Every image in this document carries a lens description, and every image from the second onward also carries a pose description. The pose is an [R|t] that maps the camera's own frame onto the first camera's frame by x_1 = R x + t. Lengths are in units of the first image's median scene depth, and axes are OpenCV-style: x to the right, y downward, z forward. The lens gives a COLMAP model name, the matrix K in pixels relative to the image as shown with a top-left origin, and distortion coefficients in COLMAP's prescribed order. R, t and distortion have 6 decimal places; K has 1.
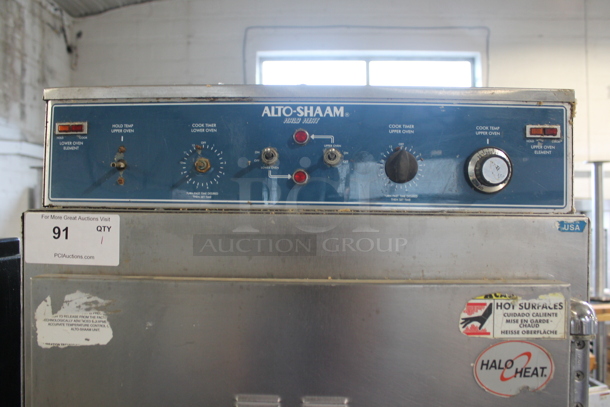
lens RADIAL K [[519.5, 0, 307.9], [0, 519.5, 209.6], [0, 0, 1]] dist [-0.148435, 0.114428]
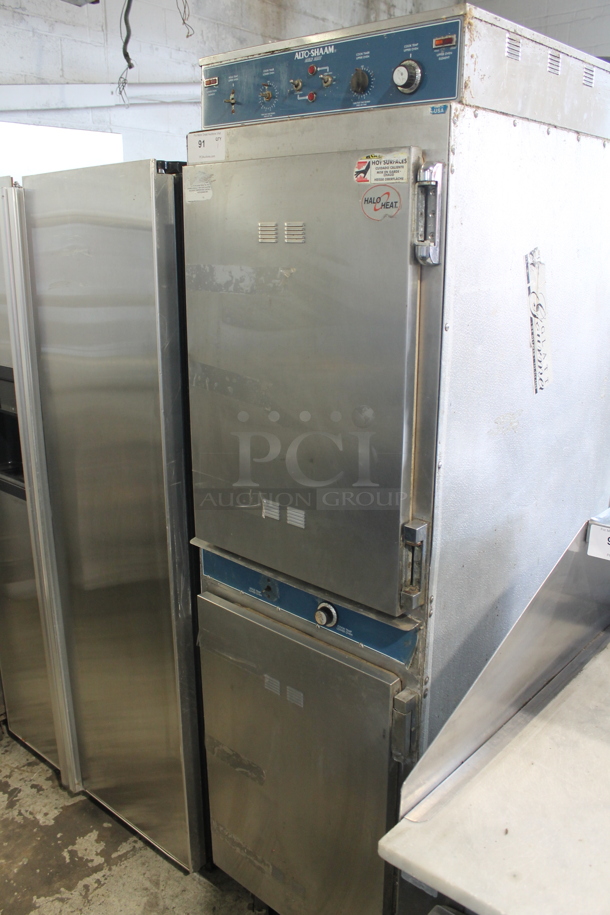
lens RADIAL K [[779.2, 0, 305.3], [0, 779.2, 448.6], [0, 0, 1]] dist [-0.148435, 0.114428]
pose [[0.770995, 0.168250, -0.614214, 1.610250], [0.006498, 0.962341, 0.271768, 0.349737], [0.636808, -0.213523, 0.740867, -0.979828]]
